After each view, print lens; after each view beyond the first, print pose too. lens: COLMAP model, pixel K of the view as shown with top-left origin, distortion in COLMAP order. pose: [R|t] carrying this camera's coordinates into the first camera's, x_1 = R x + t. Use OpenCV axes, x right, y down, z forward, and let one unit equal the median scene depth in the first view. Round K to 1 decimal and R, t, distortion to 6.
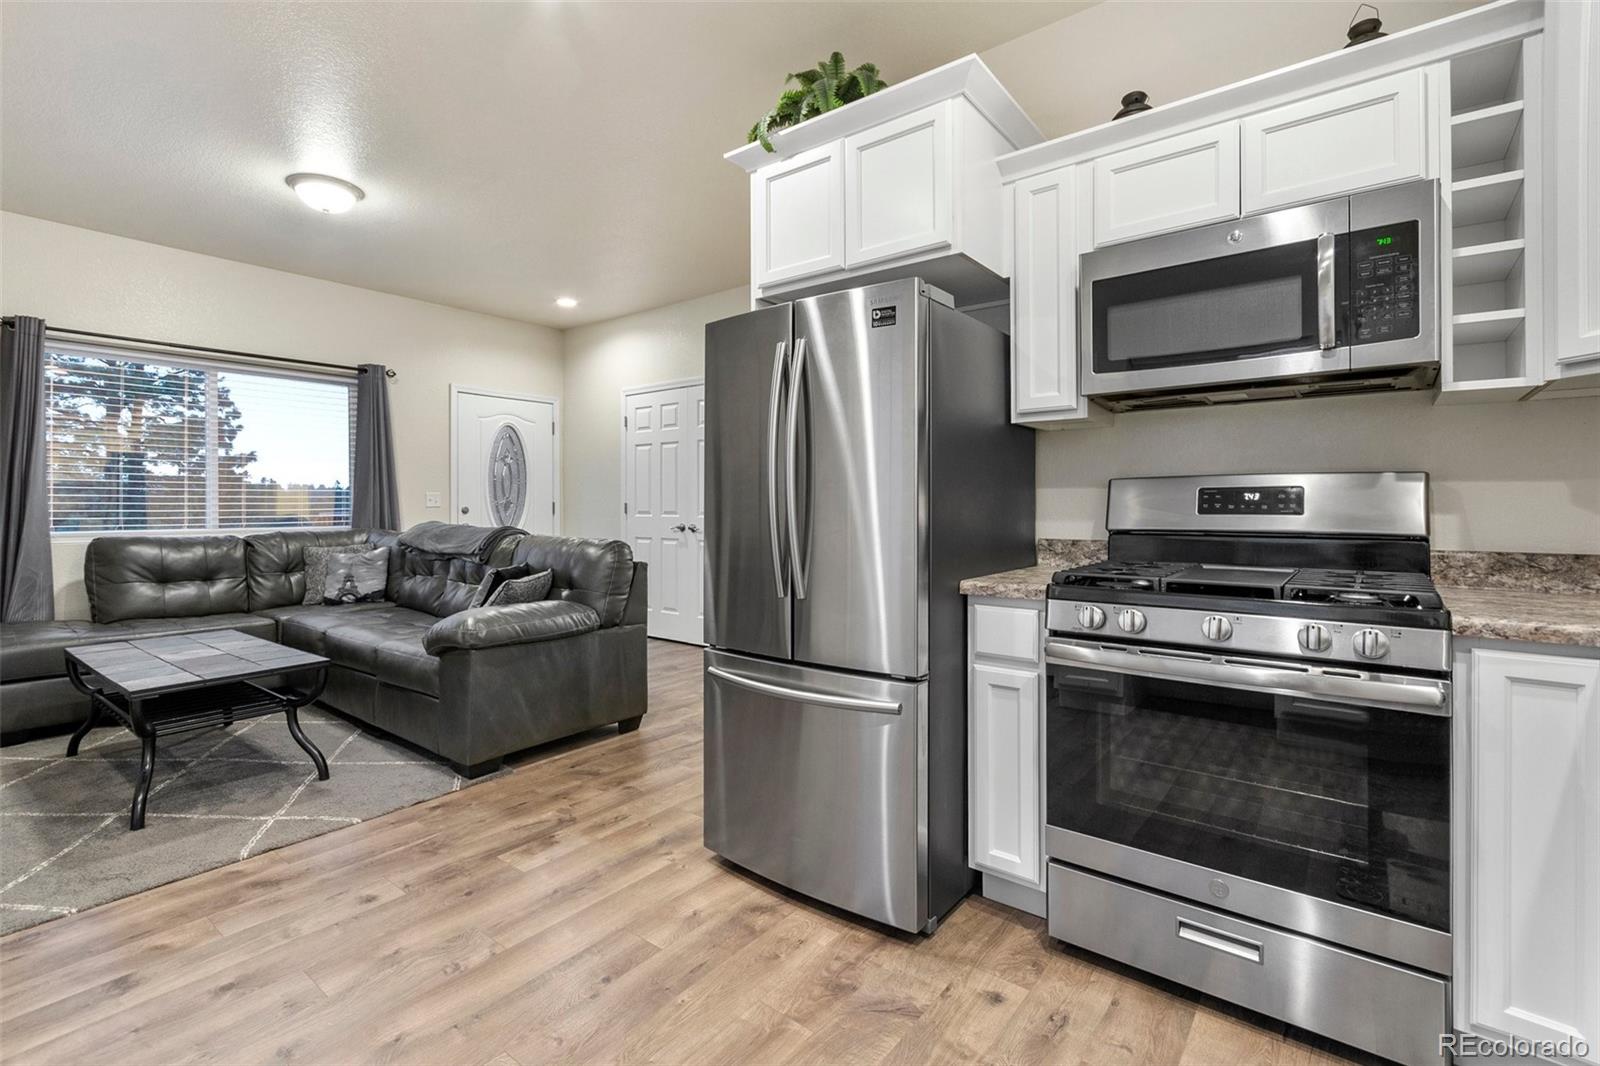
lens RADIAL K [[717.9, 0, 826.8], [0, 717.9, 505.9], [0, 0, 1]] dist [0.000969, -0.001223]
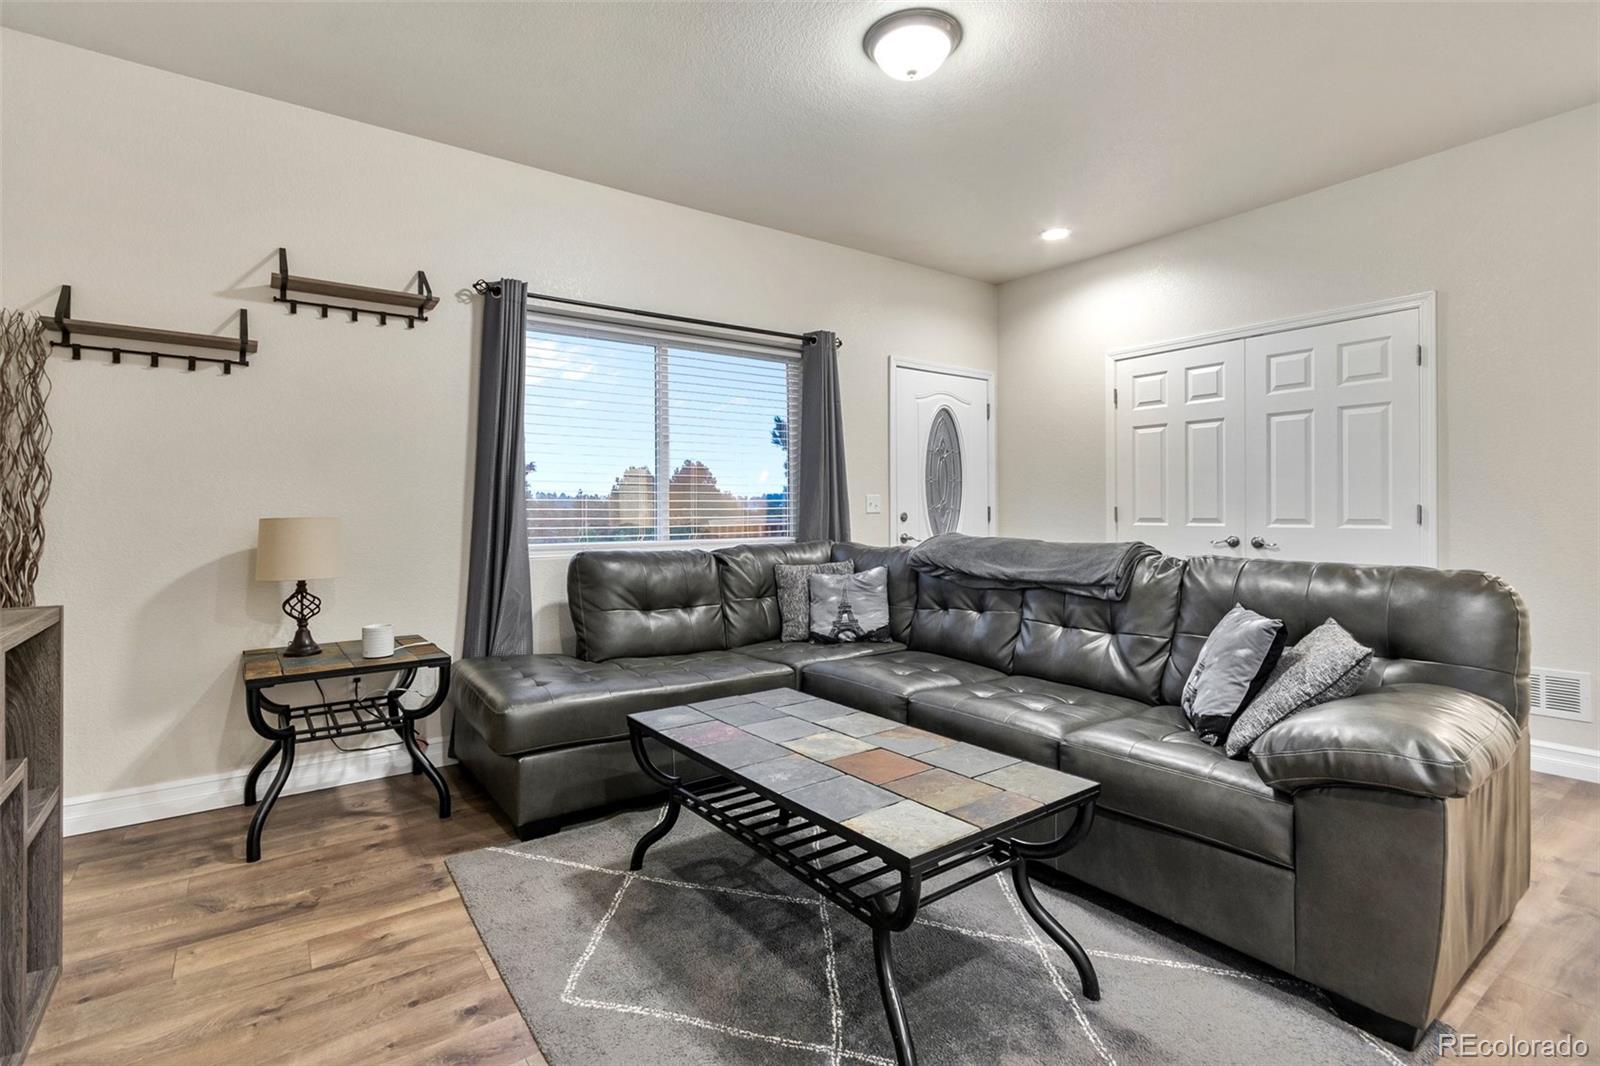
lens RADIAL K [[717.9, 0, 771.1], [0, 717.9, 498.8], [0, 0, 1]] dist [0.000969, -0.001223]
pose [[0.962118, -0.006724, -0.272550, -0.537933], [0.001759, 0.999828, -0.018456, 0.000643], [0.272628, 0.017278, 0.961964, 0.262678]]
